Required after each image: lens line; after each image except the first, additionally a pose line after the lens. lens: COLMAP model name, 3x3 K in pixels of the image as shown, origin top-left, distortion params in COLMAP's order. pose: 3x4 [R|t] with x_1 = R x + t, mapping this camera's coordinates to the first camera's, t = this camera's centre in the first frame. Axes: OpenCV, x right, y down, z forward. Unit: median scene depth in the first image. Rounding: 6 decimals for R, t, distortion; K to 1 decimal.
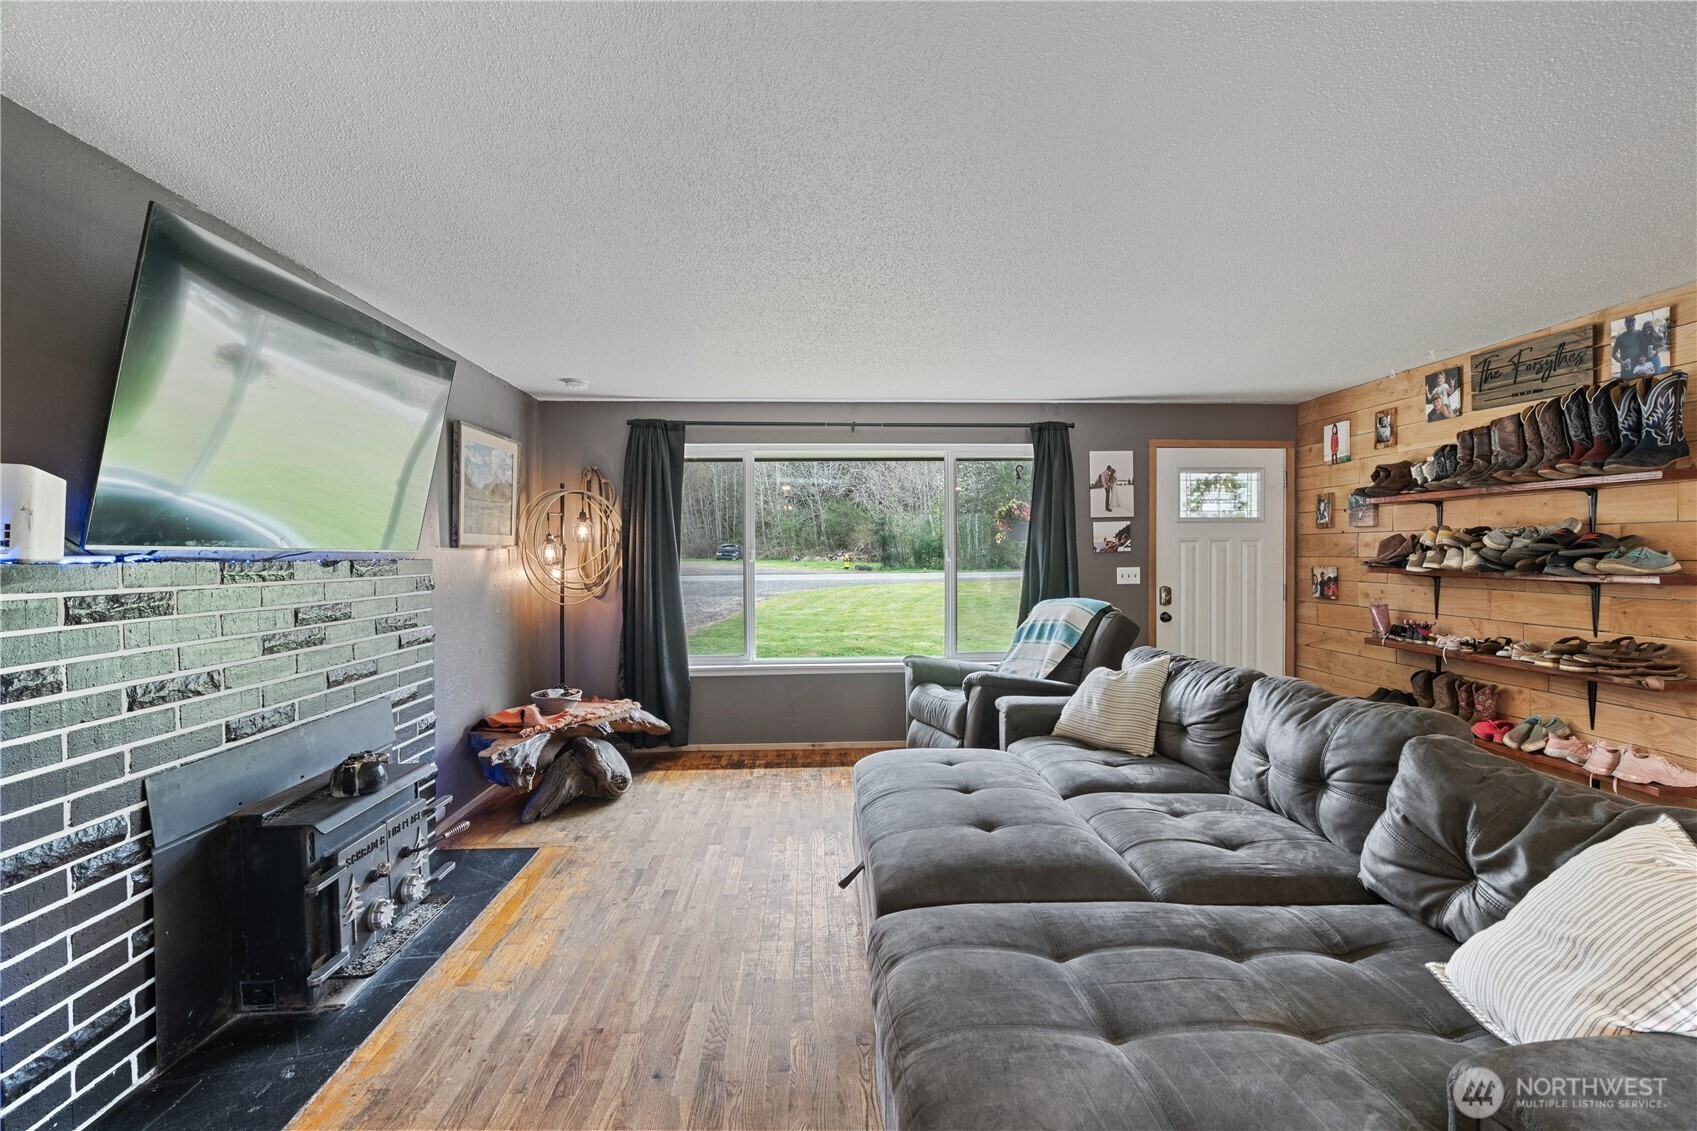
lens RADIAL K [[773.1, 0, 842.9], [0, 773.1, 552.7], [0, 0, 1]] dist [-0.002009, 0.001124]
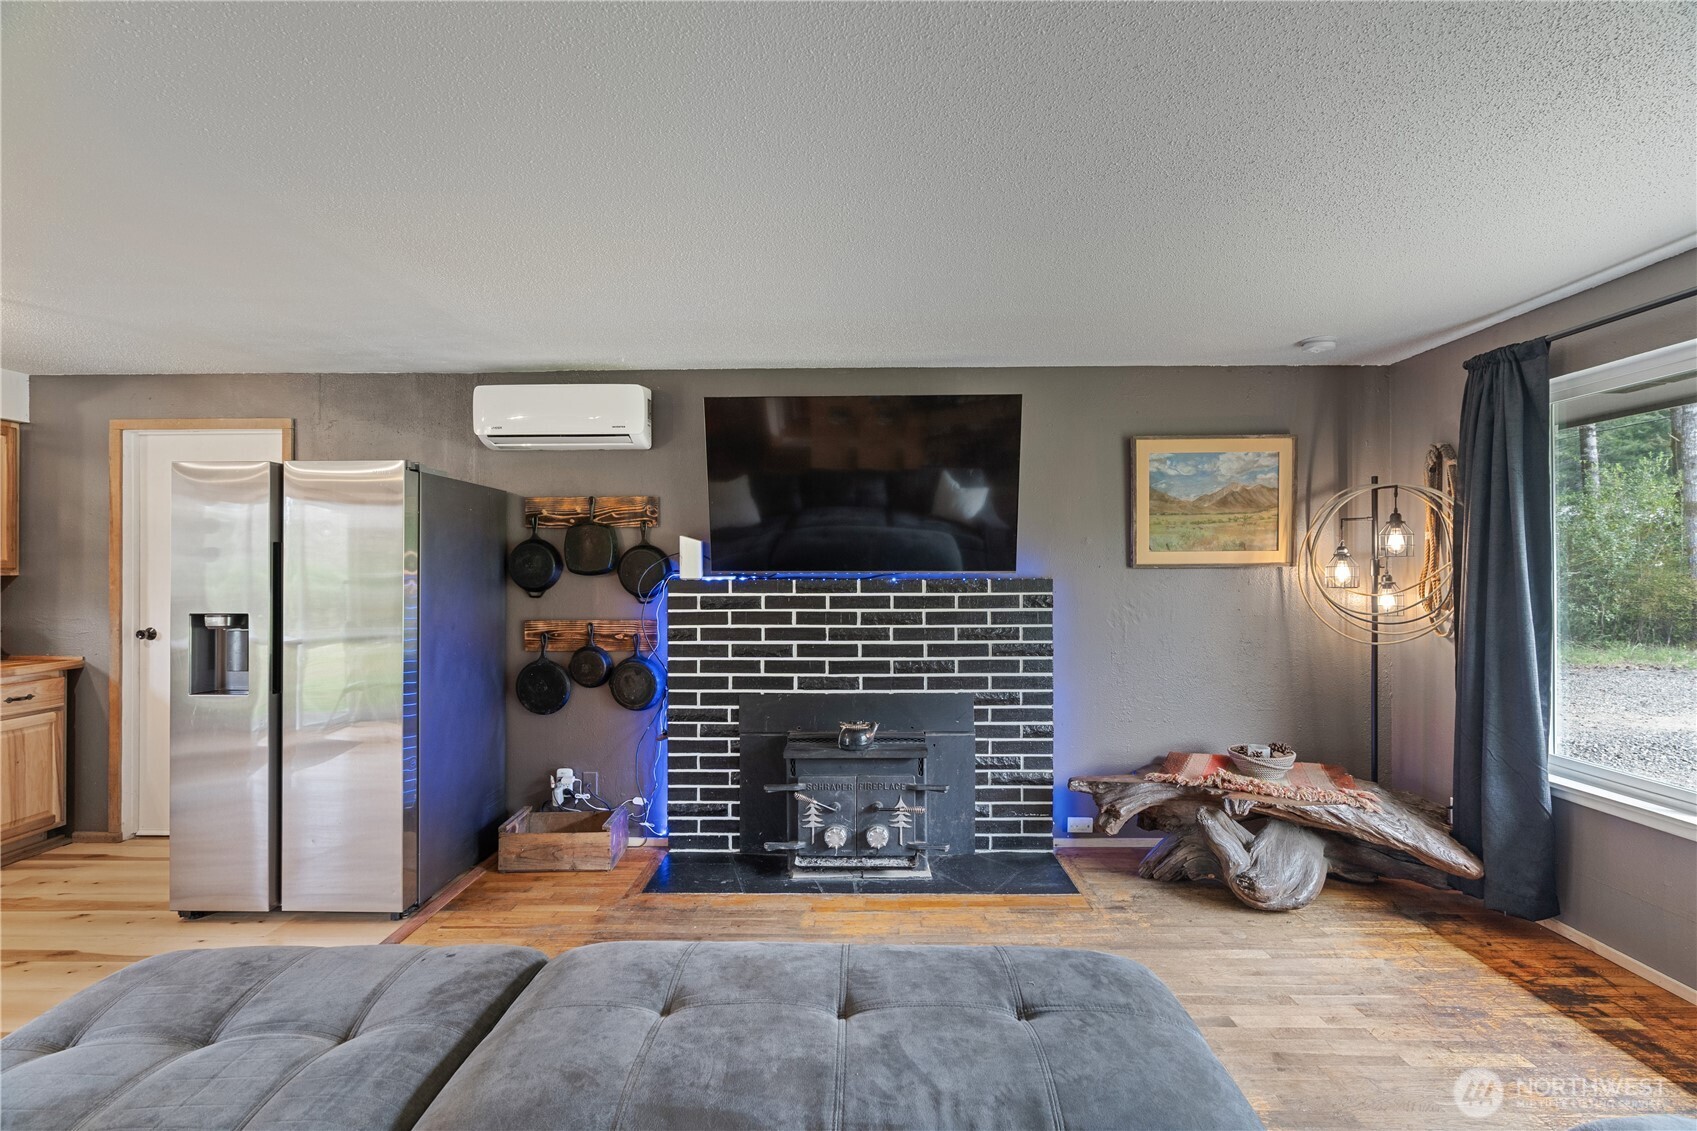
lens RADIAL K [[773.1, 0, 851.3], [0, 773.1, 564.9], [0, 0, 1]] dist [-0.002009, 0.001124]
pose [[-0.063877, -0.003358, -0.997952, 0.421900], [0.004509, 0.999983, -0.003653, -0.007029], [0.997948, -0.004733, -0.063861, 0.605782]]
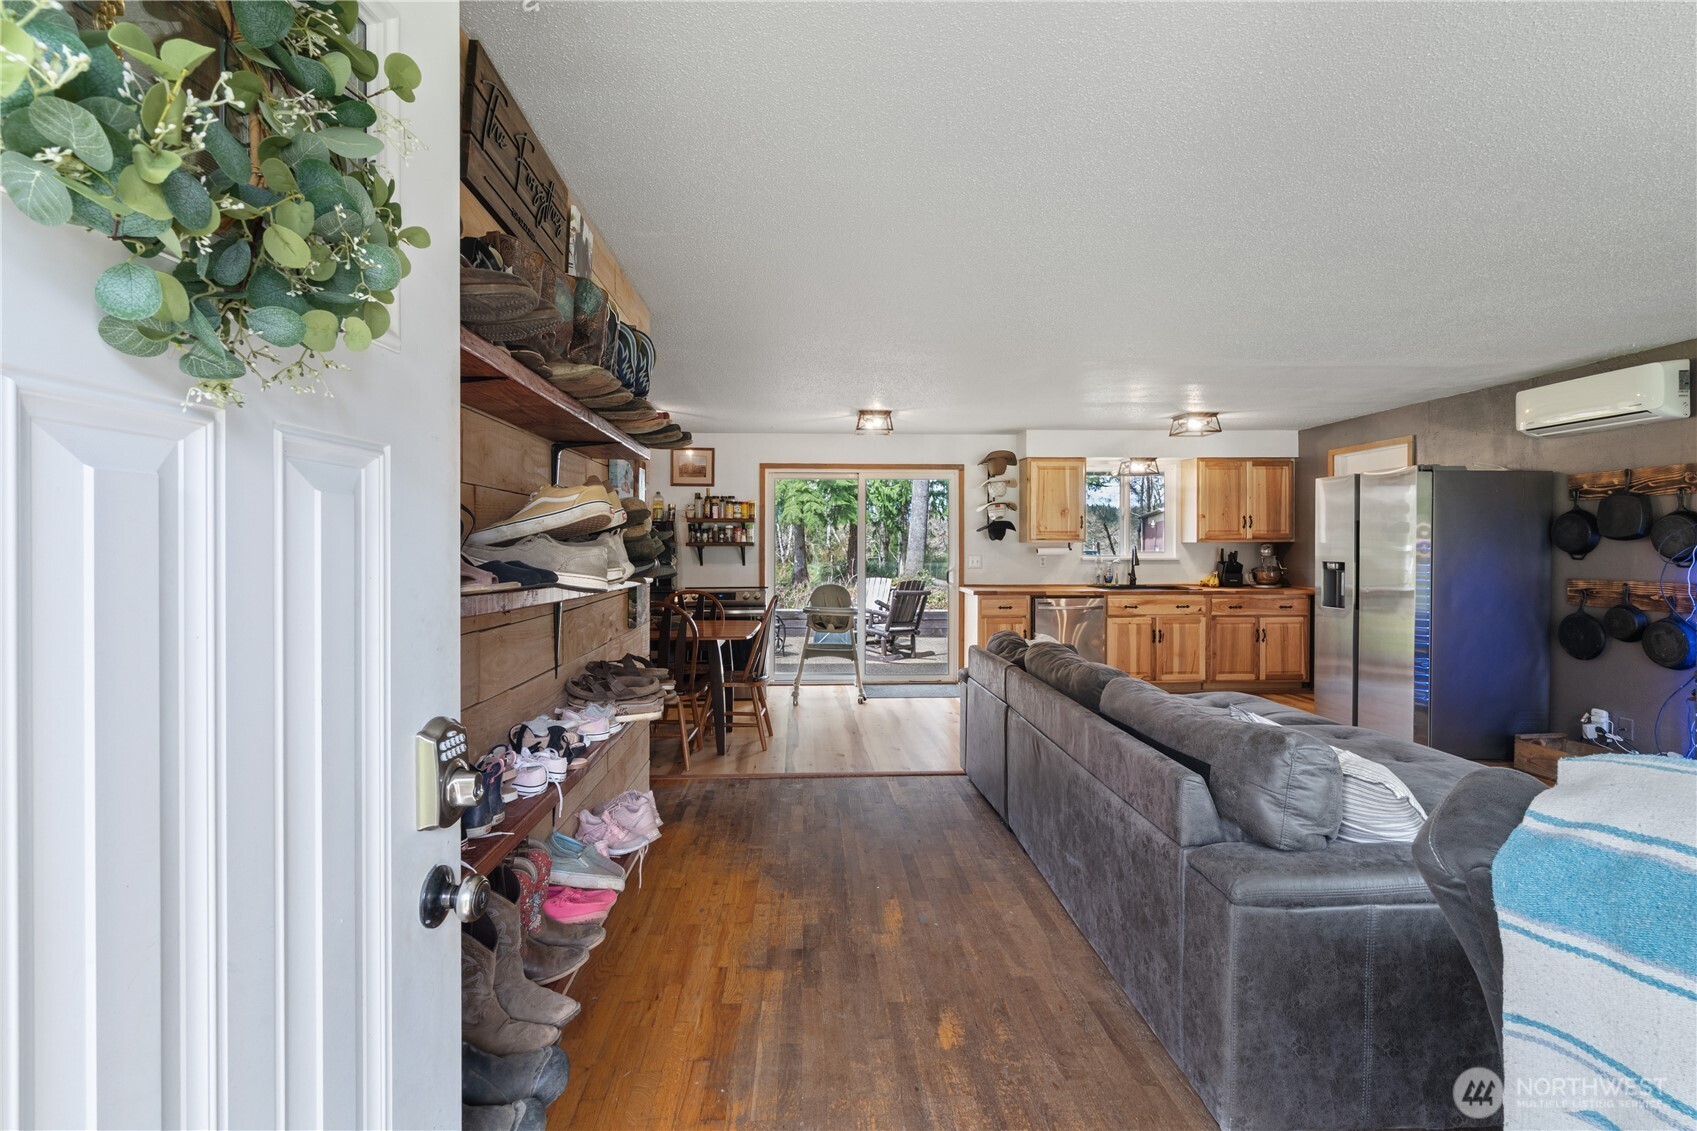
lens RADIAL K [[773.1, 0, 854.8], [0, 773.1, 552.1], [0, 0, 1]] dist [-0.002009, 0.001124]
pose [[-0.999825, 0.002305, -0.018583, 0.543890], [0.002184, 0.999977, 0.006484, 0.006032], [0.018598, 0.006443, -0.999806, 1.177403]]
